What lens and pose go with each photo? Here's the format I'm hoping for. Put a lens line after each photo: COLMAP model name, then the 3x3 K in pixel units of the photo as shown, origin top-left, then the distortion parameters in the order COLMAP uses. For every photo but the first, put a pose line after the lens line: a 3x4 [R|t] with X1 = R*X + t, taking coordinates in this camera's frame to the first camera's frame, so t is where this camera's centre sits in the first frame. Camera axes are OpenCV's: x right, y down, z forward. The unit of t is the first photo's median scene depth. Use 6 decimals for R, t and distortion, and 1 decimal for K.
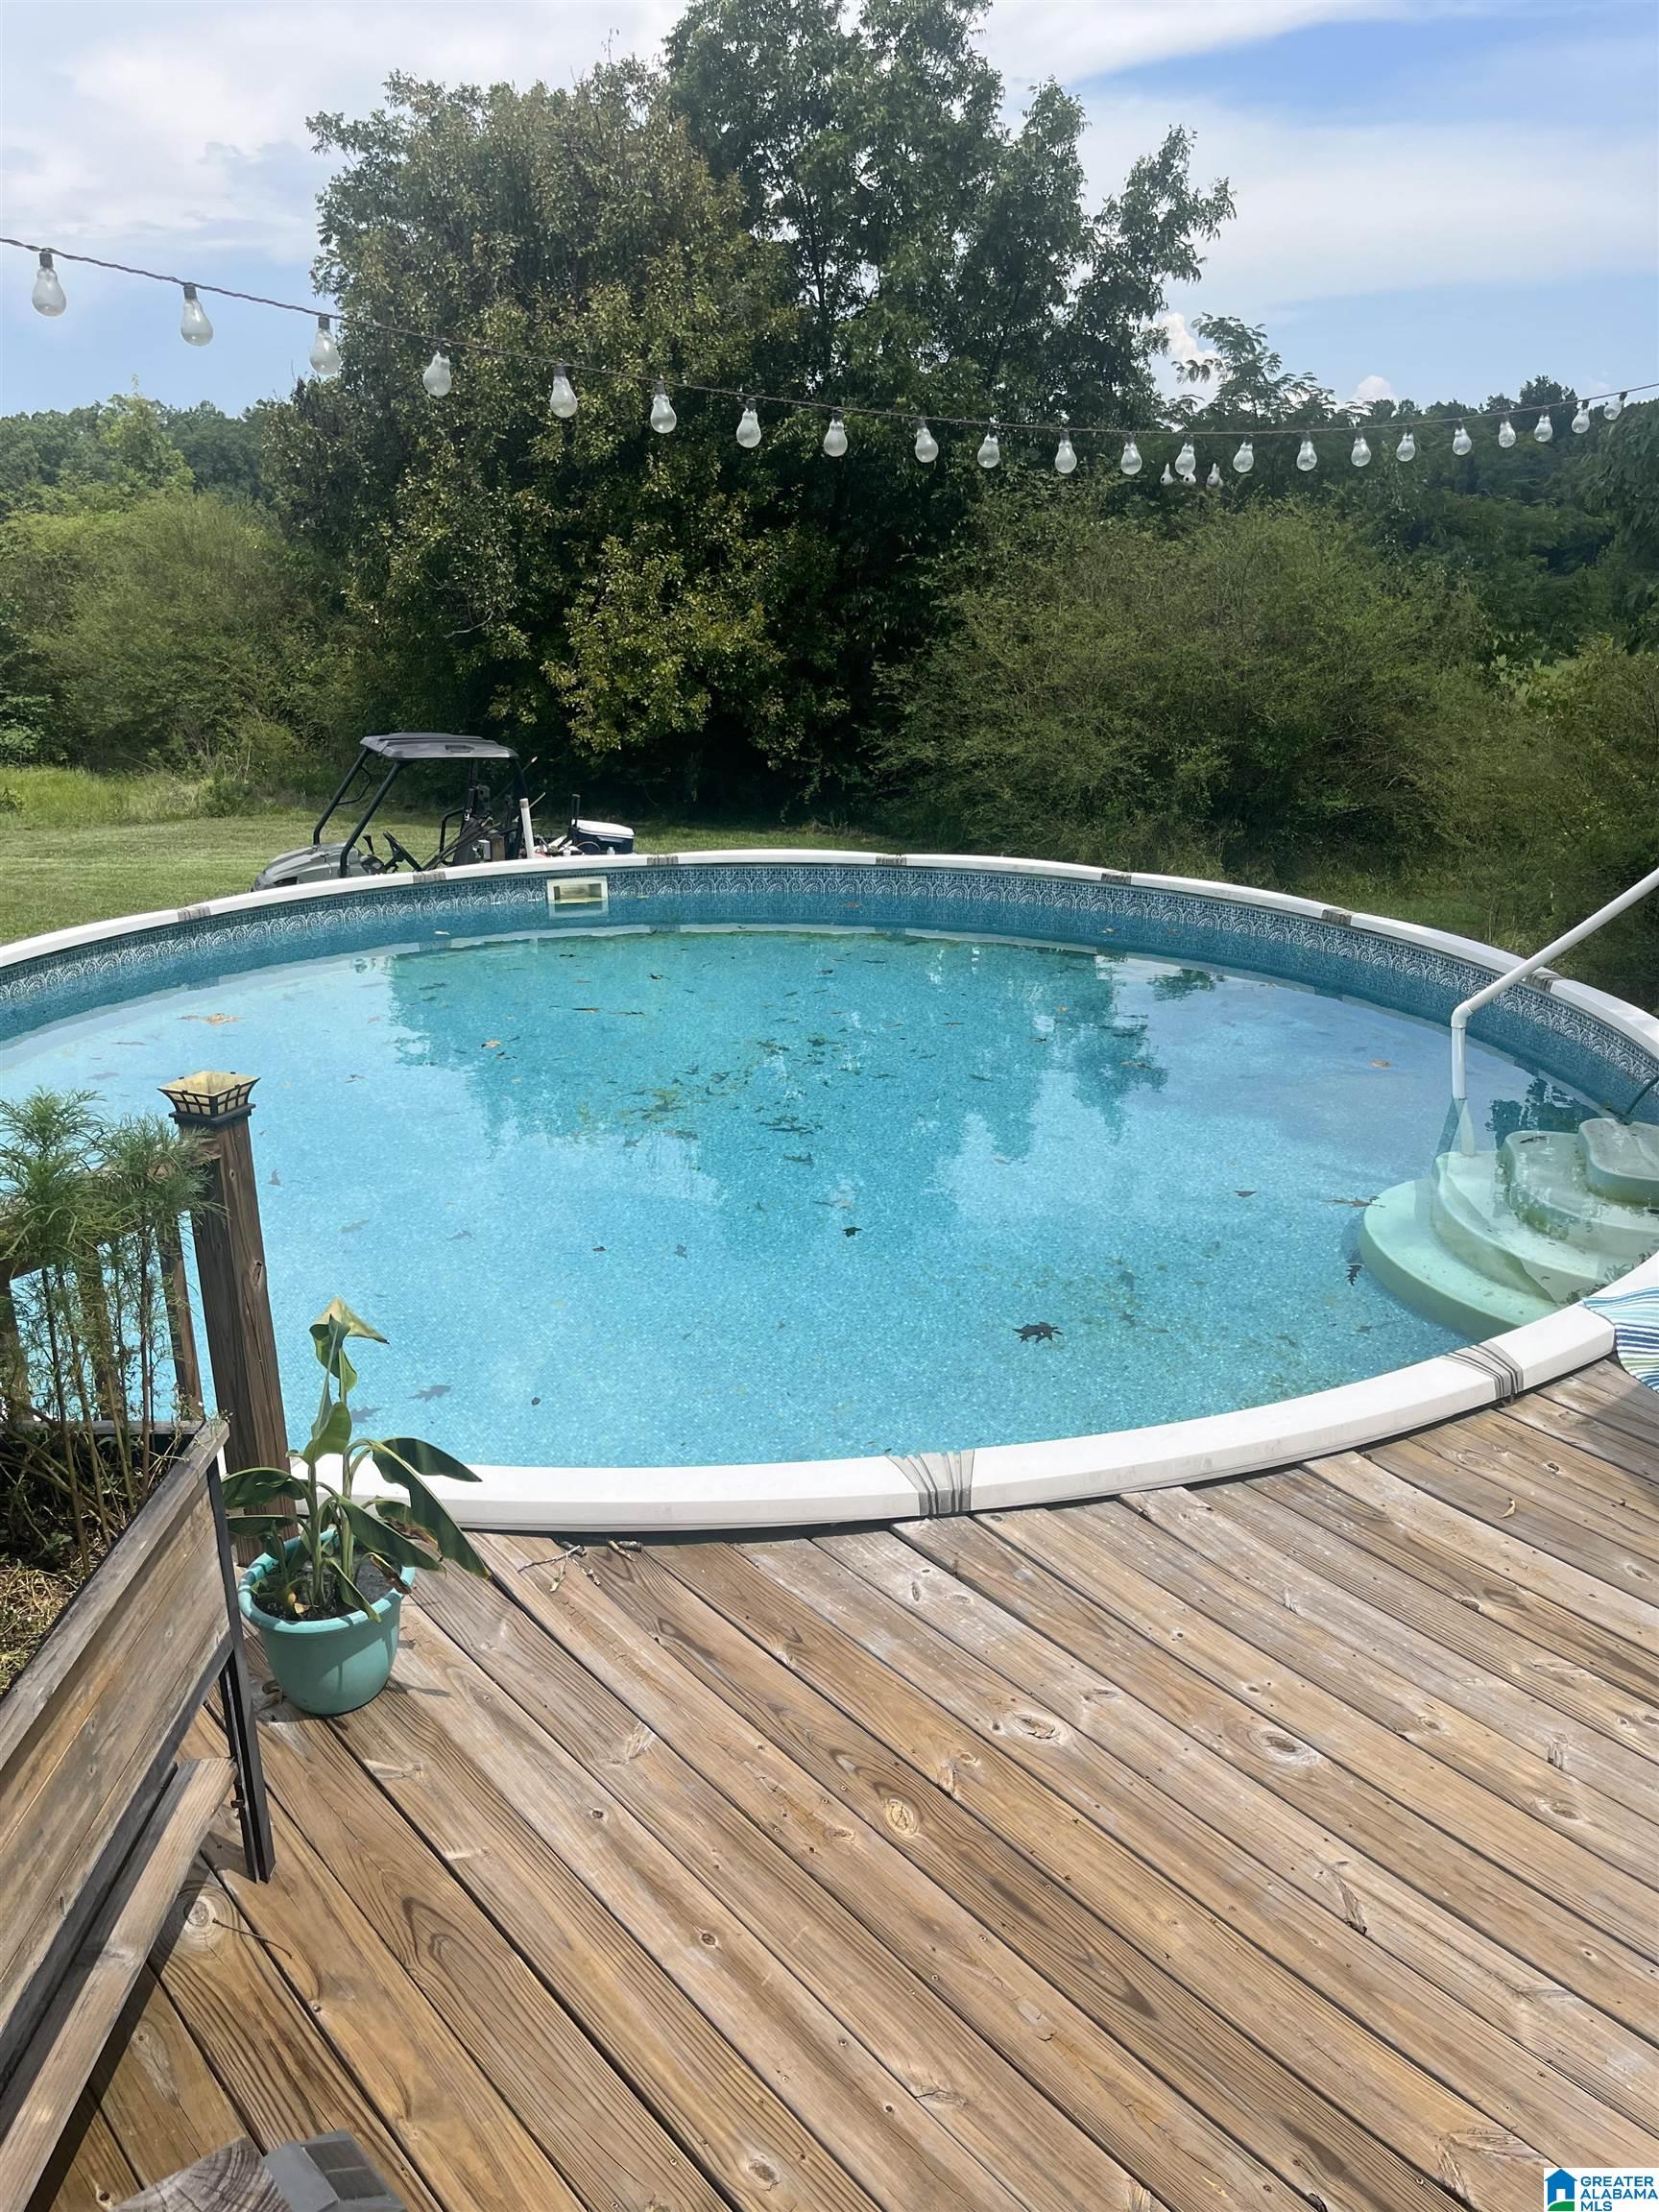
lens RADIAL K [[1684.8, 0, 830.8], [0, 1684.8, 1111.5], [0, 0, 1]] dist [0.057883, -0.071027]
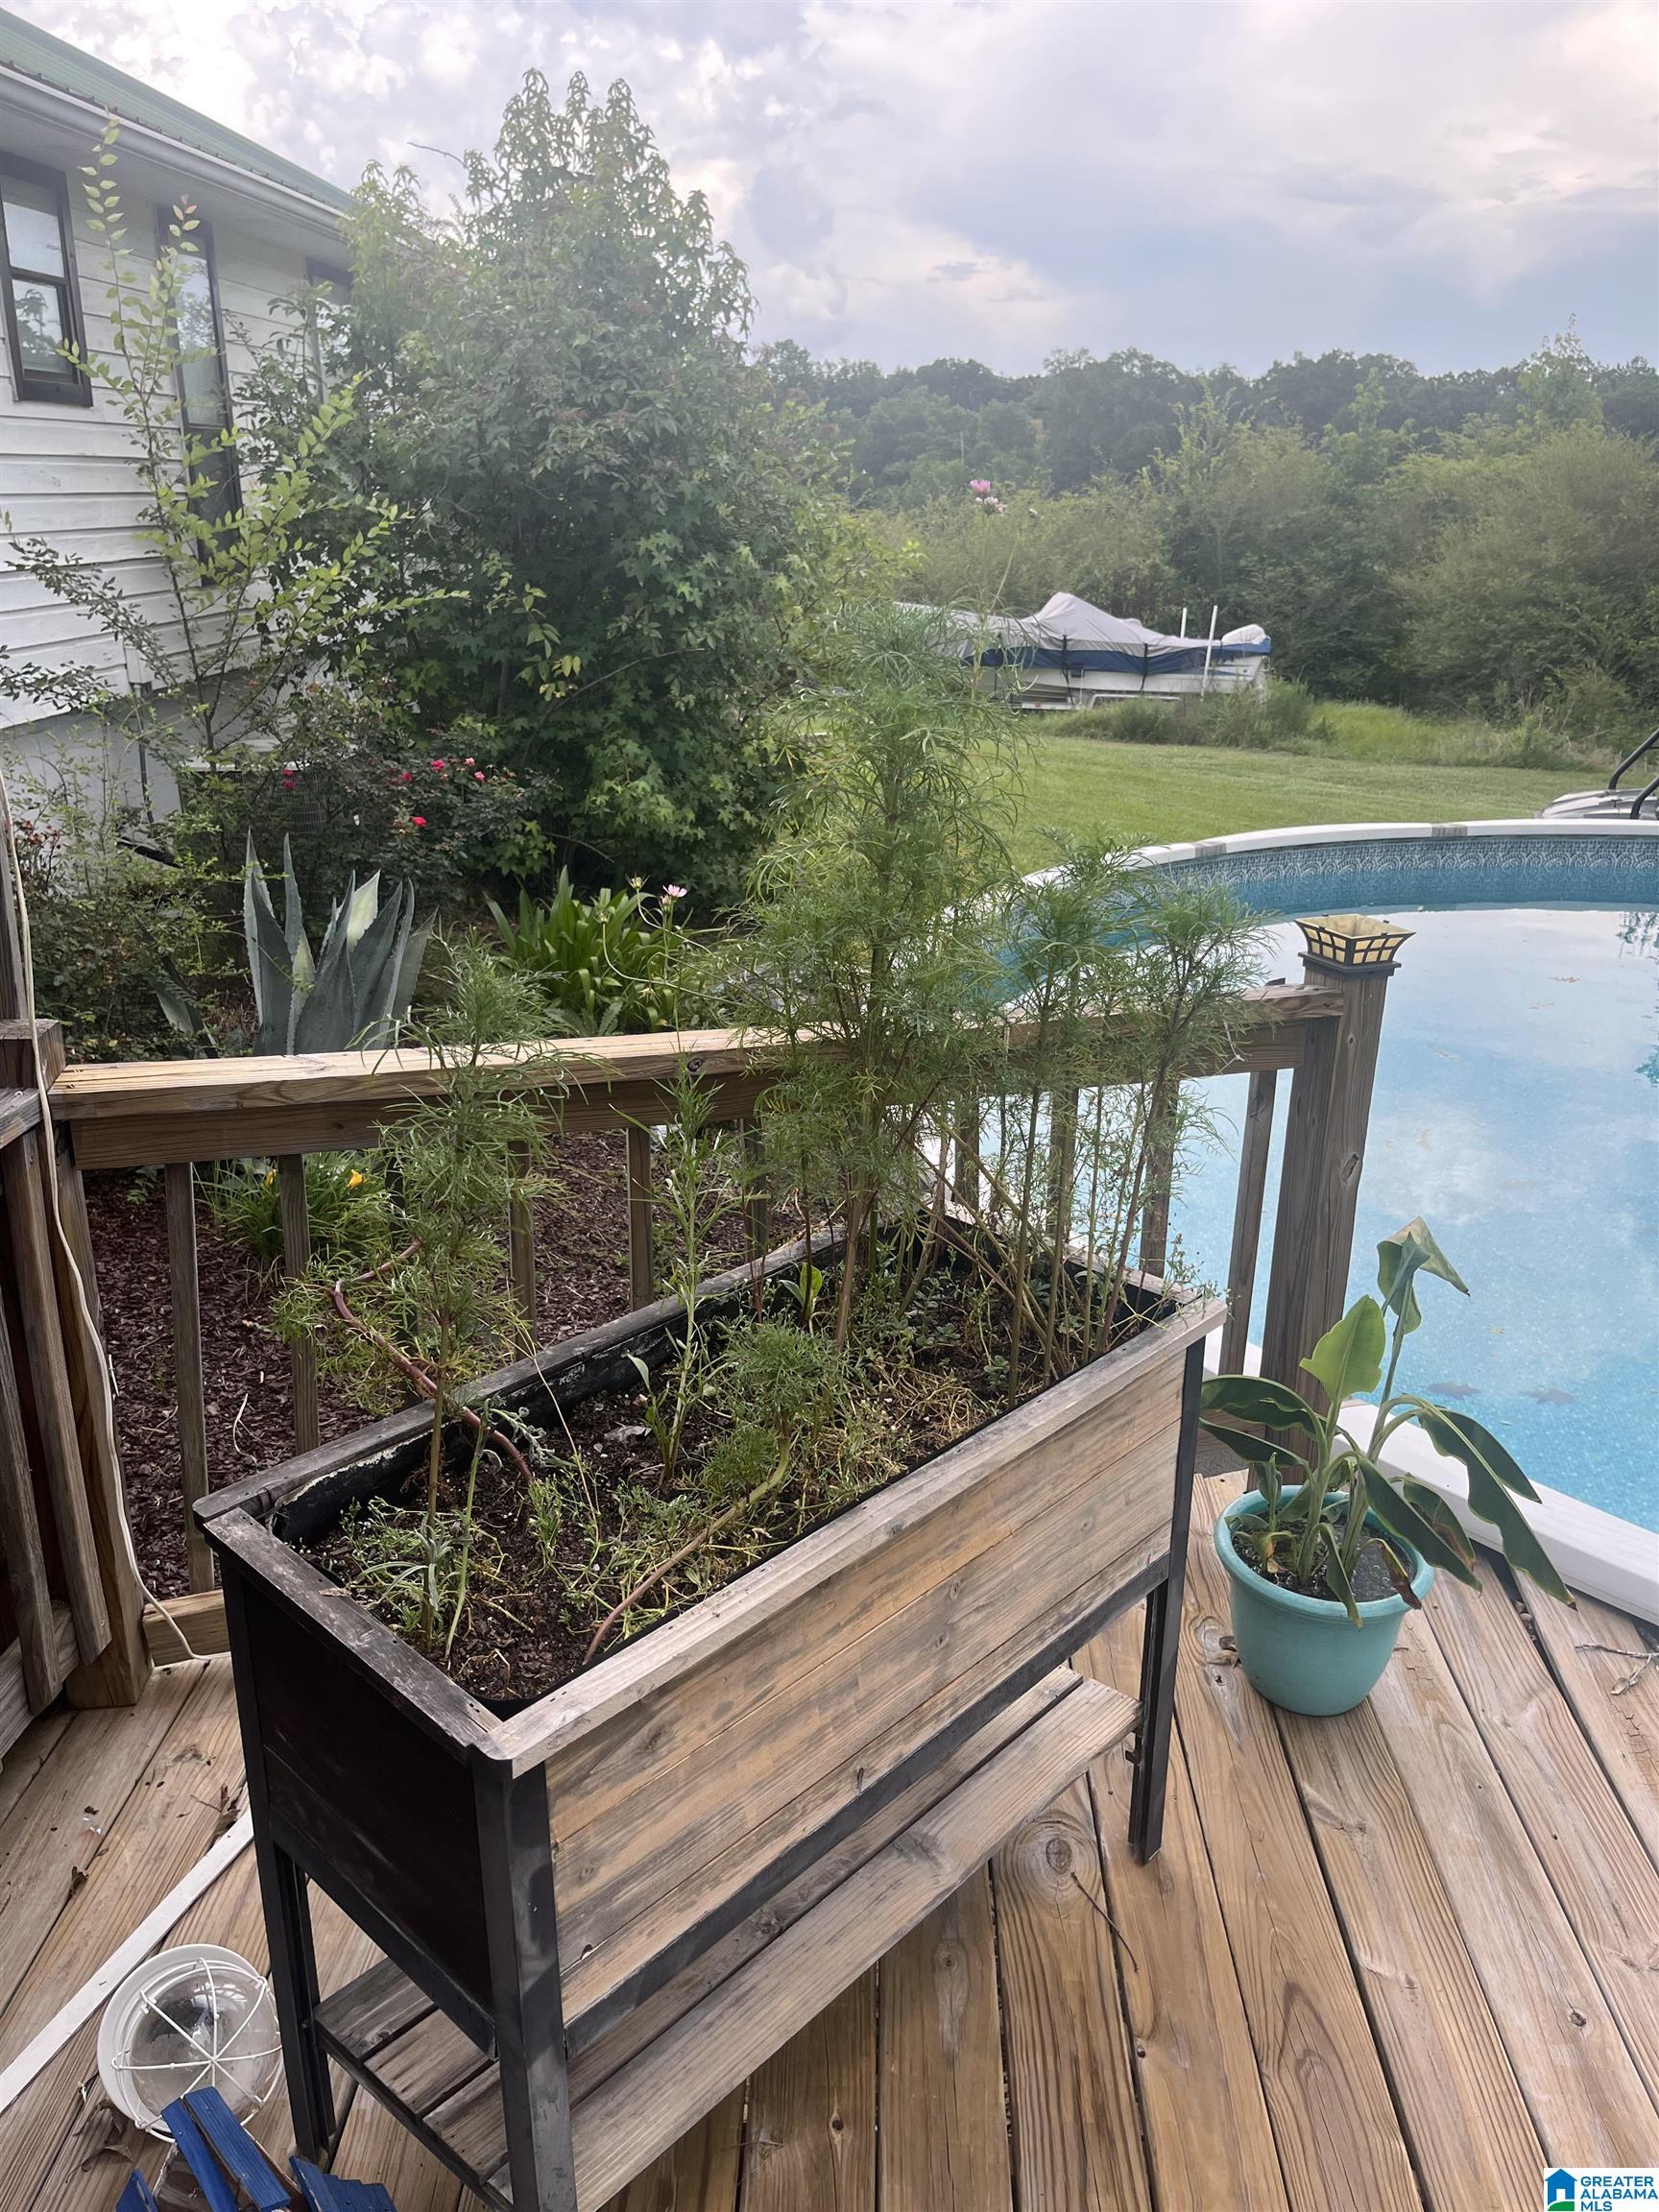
lens RADIAL K [[1684.8, 0, 835.9], [0, 1684.8, 1115.5], [0, 0, 1]] dist [0.057883, -0.071027]
pose [[0.742295, 0.246910, -0.622923, -0.017518], [-0.234316, 0.966591, 0.103913, 0.046183], [0.627769, 0.068827, 0.775351, 0.210812]]
